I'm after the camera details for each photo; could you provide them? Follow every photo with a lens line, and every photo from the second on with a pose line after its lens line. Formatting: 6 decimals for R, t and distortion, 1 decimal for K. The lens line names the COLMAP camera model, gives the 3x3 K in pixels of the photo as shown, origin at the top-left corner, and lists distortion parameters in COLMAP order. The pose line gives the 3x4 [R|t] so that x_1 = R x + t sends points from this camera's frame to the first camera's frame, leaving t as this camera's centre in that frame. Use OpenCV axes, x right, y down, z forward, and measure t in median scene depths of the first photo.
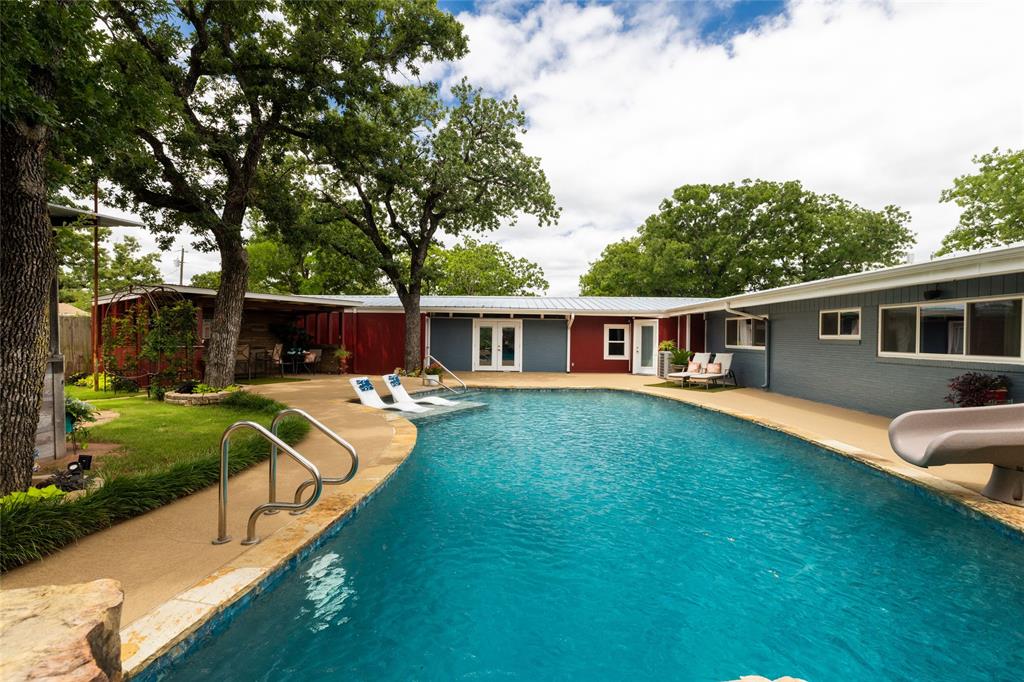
lens RADIAL K [[489.0, 0, 512.1], [0, 489.0, 342.0], [0, 0, 1]] dist [0.000083, -0.000341]
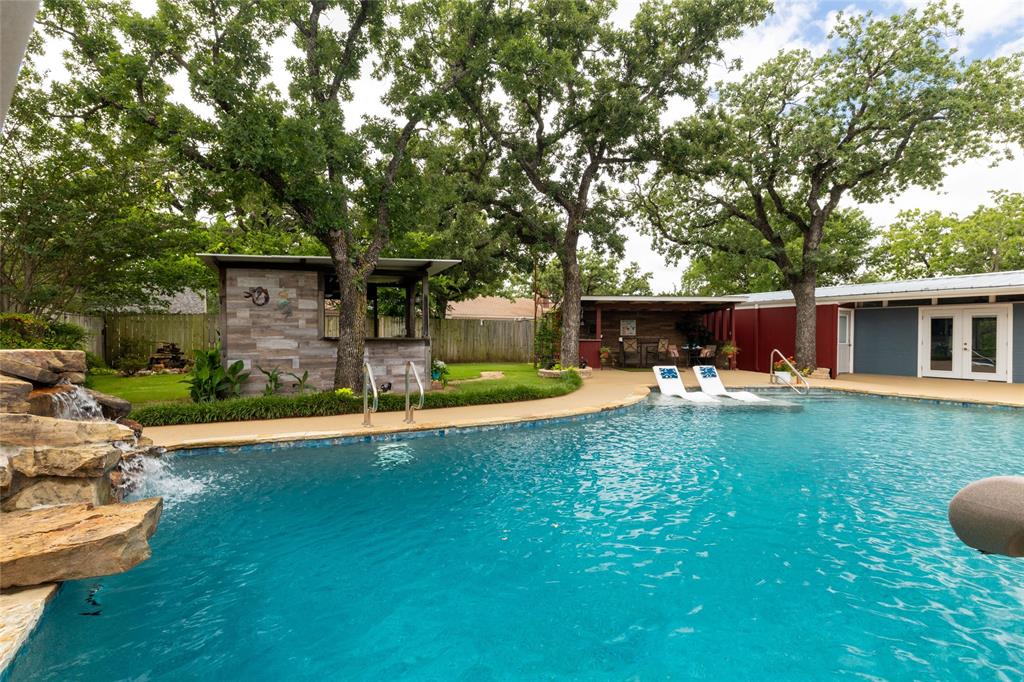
lens RADIAL K [[470.3, 0, 513.3], [0, 470.3, 344.5], [0, 0, 1]] dist [0.003308, 0.000320]
pose [[0.515922, 0.004194, -0.856625, 0.233926], [-0.006964, 0.999976, 0.000702, 0.014735], [0.856607, 0.005604, 0.515938, 0.098538]]
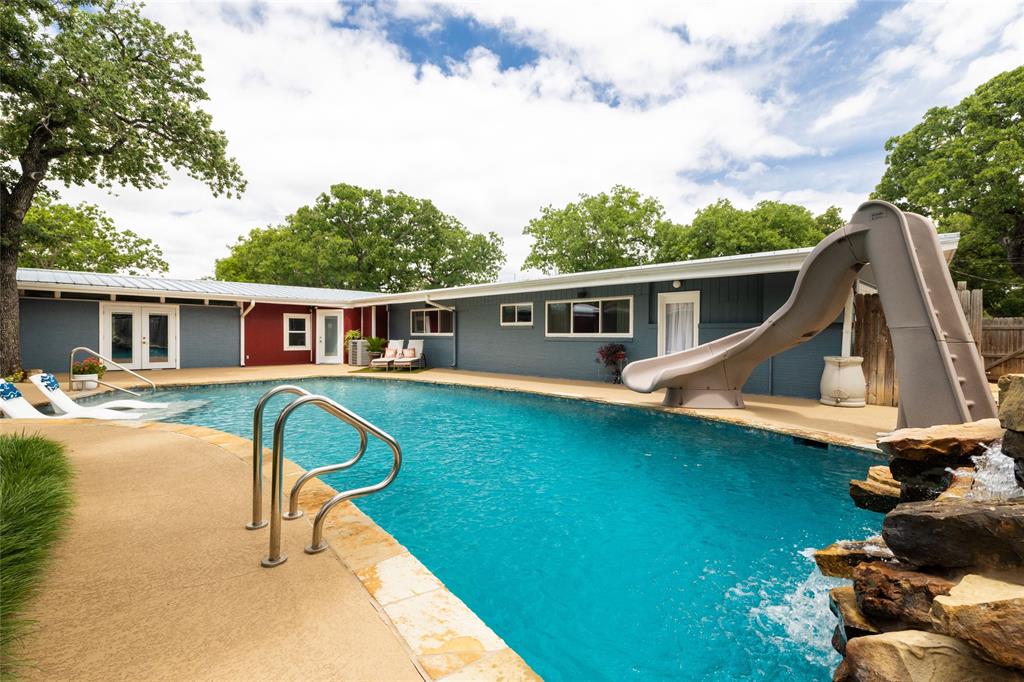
lens RADIAL K [[470.3, 0, 509.3], [0, 470.3, 342.1], [0, 0, 1]] dist [0.003308, 0.000320]
pose [[0.712156, -0.018684, 0.701773, -0.150719], [0.012210, 0.999824, 0.014228, 0.012498], [-0.701916, -0.001563, 0.712259, 0.044433]]
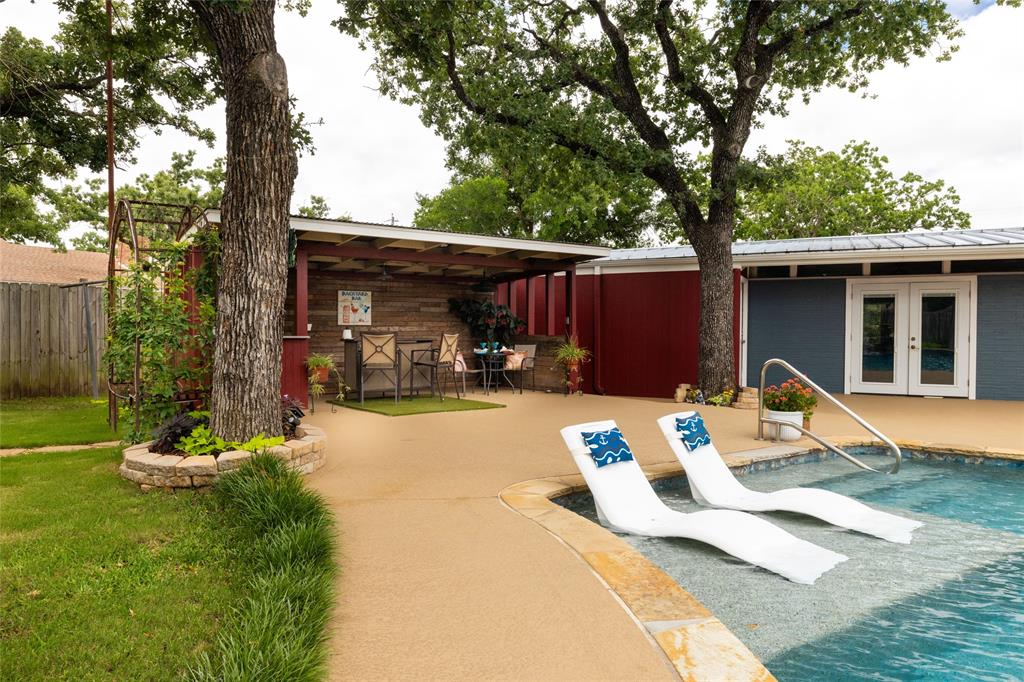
lens RADIAL K [[672.1, 0, 509.8], [0, 672.1, 339.7], [0, 0, 1]] dist [-0.004516, -0.007842]
pose [[0.896789, -0.002951, -0.442449, -0.090646], [0.003827, 0.999992, 0.001088, 0.008224], [0.442442, -0.002669, 0.896793, 0.321792]]
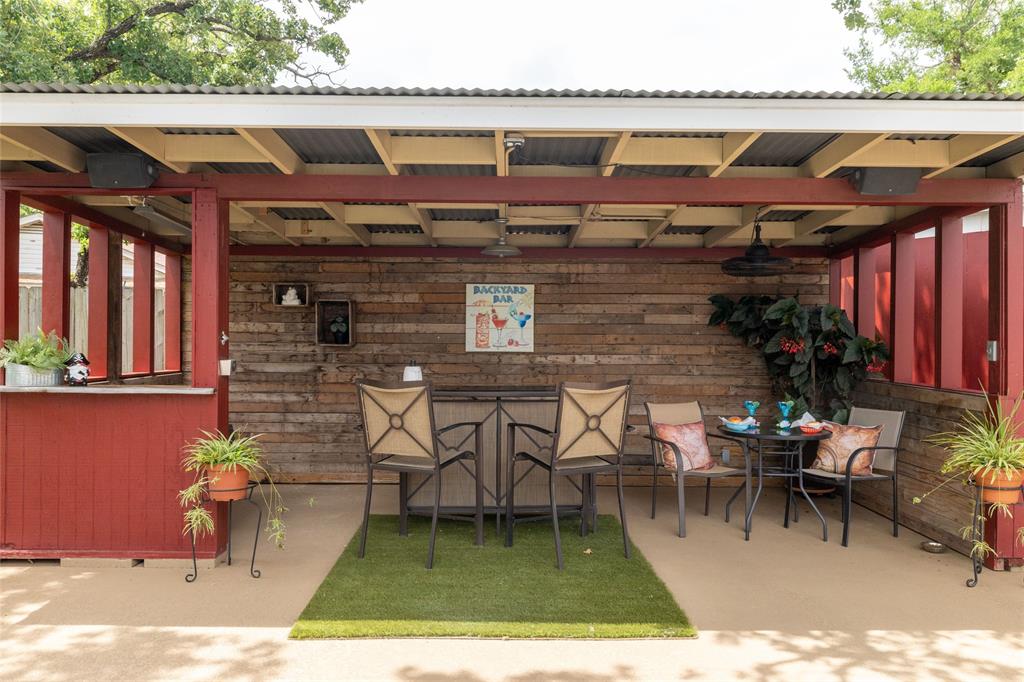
lens RADIAL K [[768.5, 0, 508.7], [0, 768.5, 333.9], [0, 0, 1]] dist [0.001348, -0.001803]
pose [[0.485722, -0.005859, -0.874093, -0.183329], [-0.010709, 0.999863, -0.012652, -0.009975], [0.874047, 0.015506, 0.485593, 0.662596]]
